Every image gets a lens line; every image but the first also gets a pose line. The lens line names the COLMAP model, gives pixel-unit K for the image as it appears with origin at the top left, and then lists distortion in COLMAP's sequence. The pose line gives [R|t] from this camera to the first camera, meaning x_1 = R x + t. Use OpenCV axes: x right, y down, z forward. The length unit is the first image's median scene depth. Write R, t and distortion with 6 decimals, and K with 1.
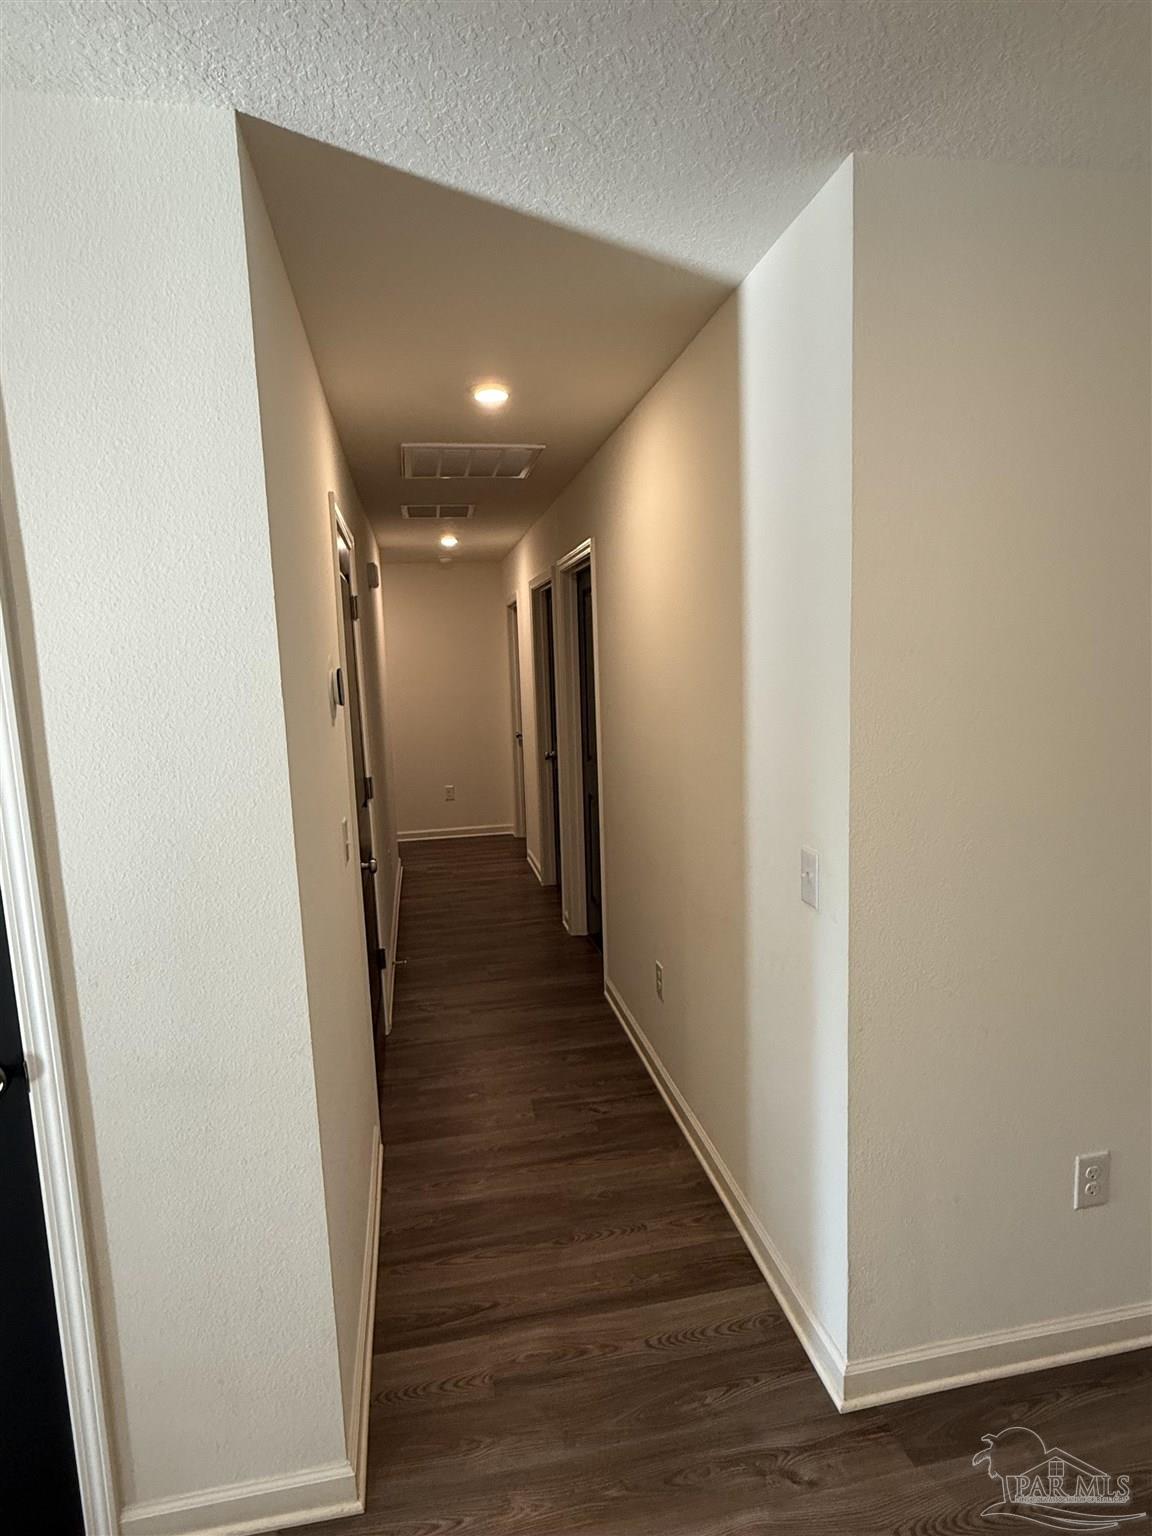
lens RADIAL K [[845.4, 0, 576.9], [0, 845.4, 769.9], [0, 0, 1]] dist [0.005316, -0.001212]
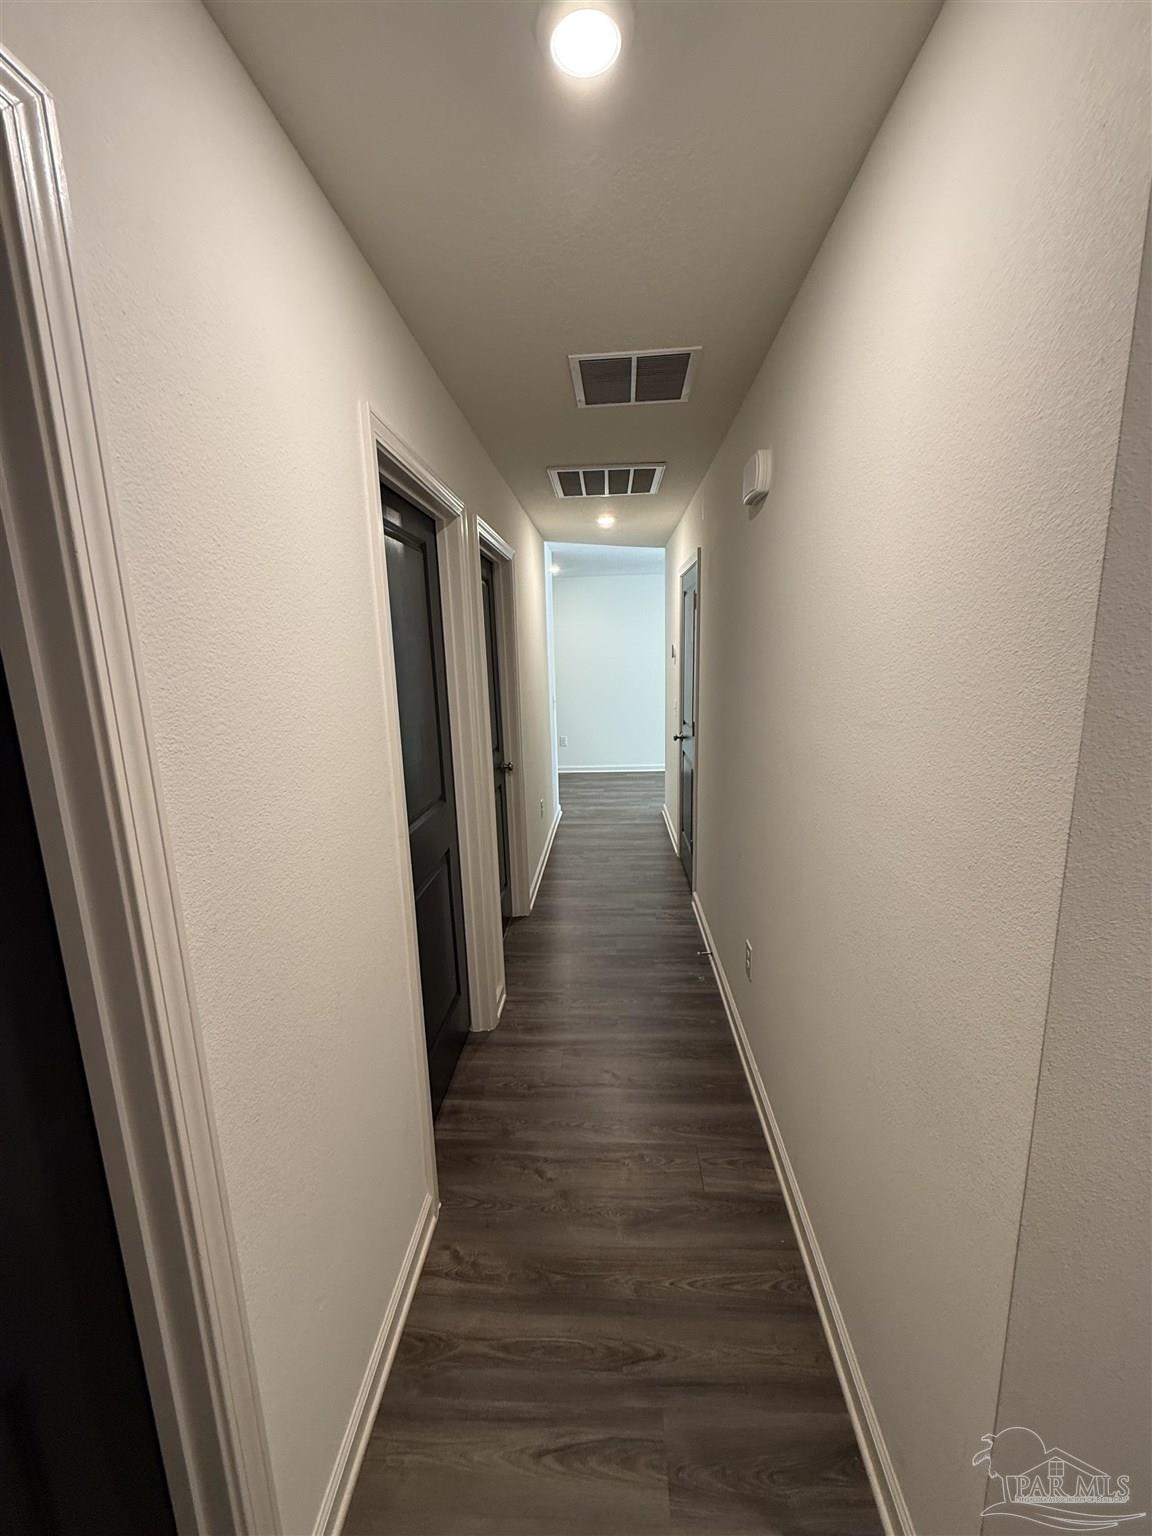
lens RADIAL K [[611.1, 0, 578.9], [0, 611.1, 768.8], [0, 0, 1]] dist [0.003496, -0.000982]
pose [[-0.968201, 0.032221, 0.248091, -0.280846], [0.107525, 0.949000, 0.296375, -0.211239], [-0.225889, 0.313627, -0.922287, 1.800367]]
